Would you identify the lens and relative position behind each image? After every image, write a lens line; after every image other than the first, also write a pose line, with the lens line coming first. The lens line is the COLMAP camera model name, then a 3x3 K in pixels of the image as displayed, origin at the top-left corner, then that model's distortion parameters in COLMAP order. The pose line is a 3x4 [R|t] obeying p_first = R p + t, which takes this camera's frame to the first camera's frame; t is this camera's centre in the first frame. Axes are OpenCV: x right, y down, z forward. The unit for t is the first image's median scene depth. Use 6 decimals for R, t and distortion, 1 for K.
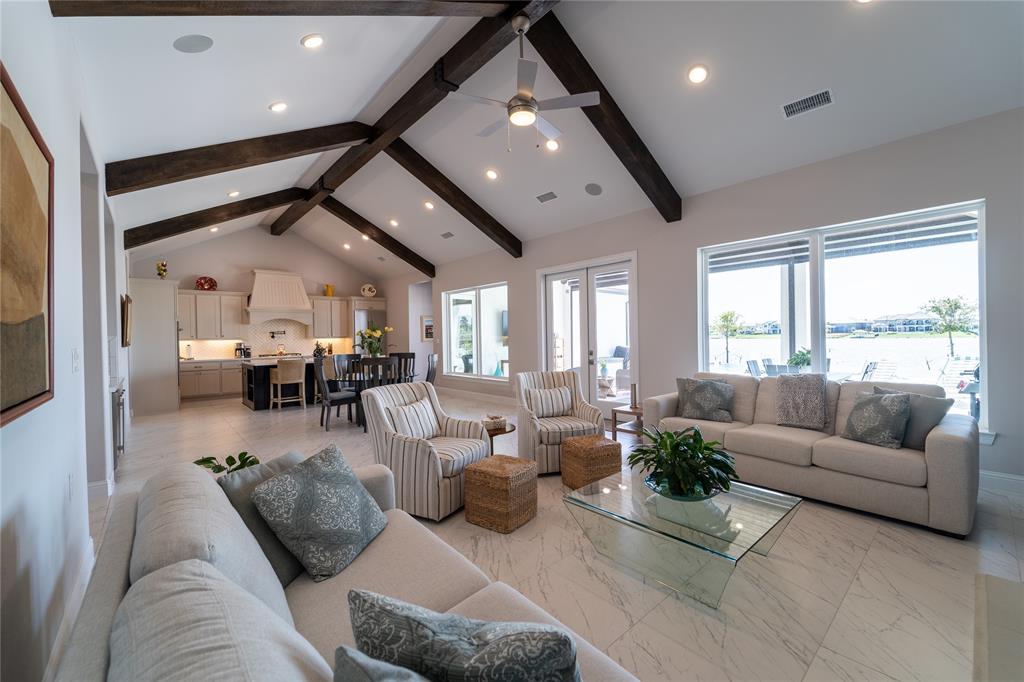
lens RADIAL K [[417.2, 0, 517.8], [0, 417.2, 341.4], [0, 0, 1]] dist [-0.002211, -0.000442]
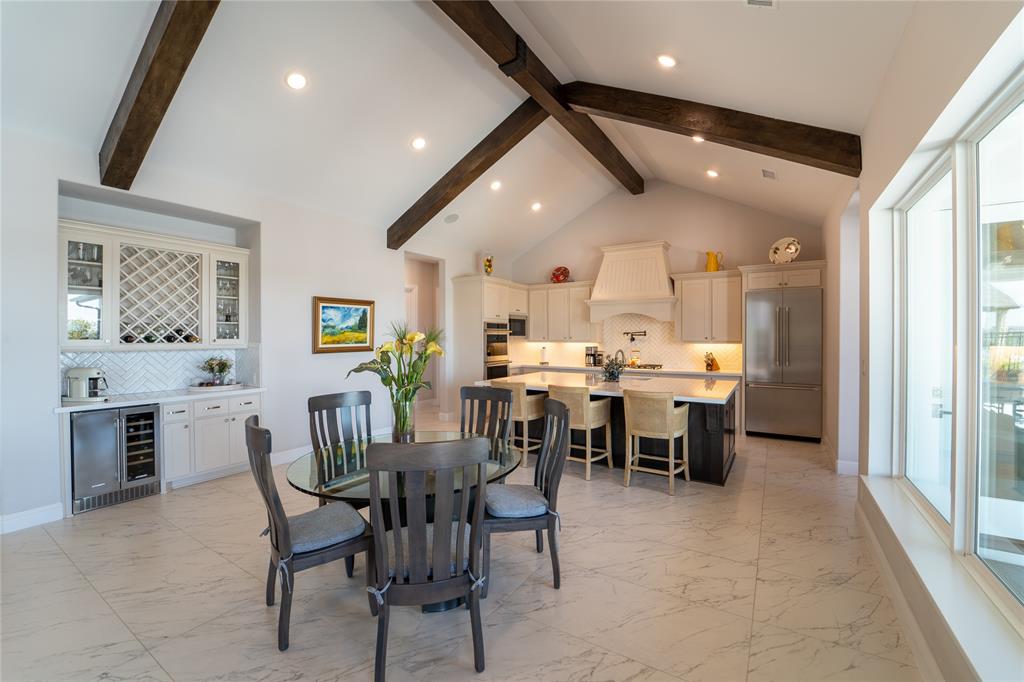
lens RADIAL K [[417.2, 0, 512.4], [0, 417.2, 336.4], [0, 0, 1]] dist [-0.002211, -0.000442]
pose [[0.260085, 0.022903, -0.965314, 0.044863], [-0.012688, 0.999713, 0.020300, -0.028828], [0.965502, 0.006968, 0.260301, 0.652131]]
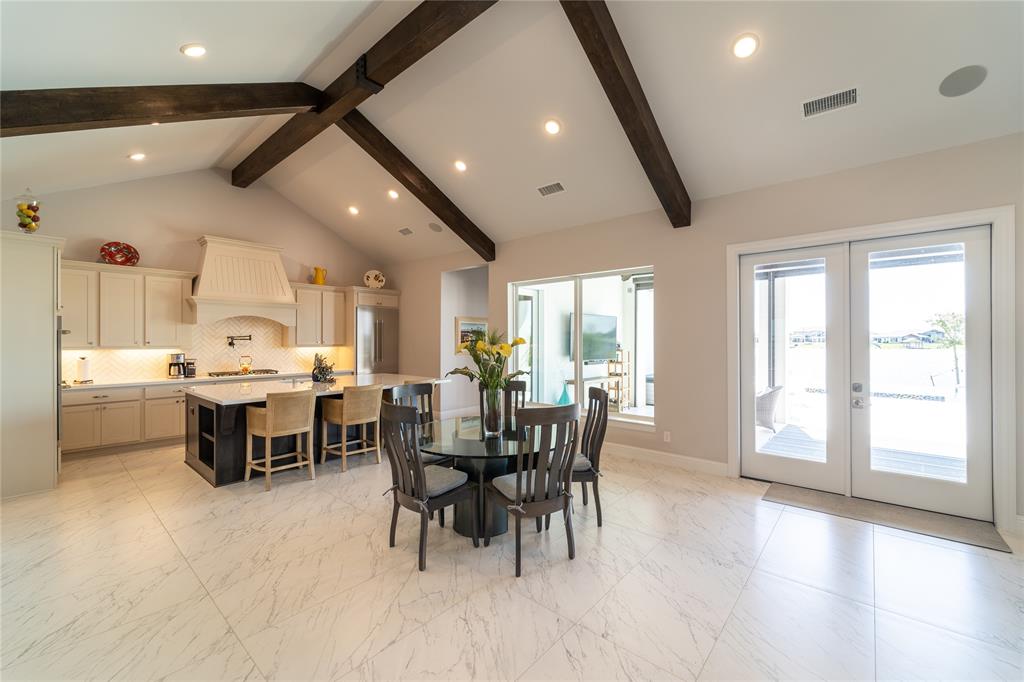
lens RADIAL K [[417.2, 0, 513.5], [0, 417.2, 342.1], [0, 0, 1]] dist [-0.002211, -0.000442]
pose [[0.991766, 0.016569, 0.126983, -0.251084], [-0.015412, 0.999830, -0.010091, -0.014904], [-0.127129, 0.008051, 0.991854, 0.325004]]
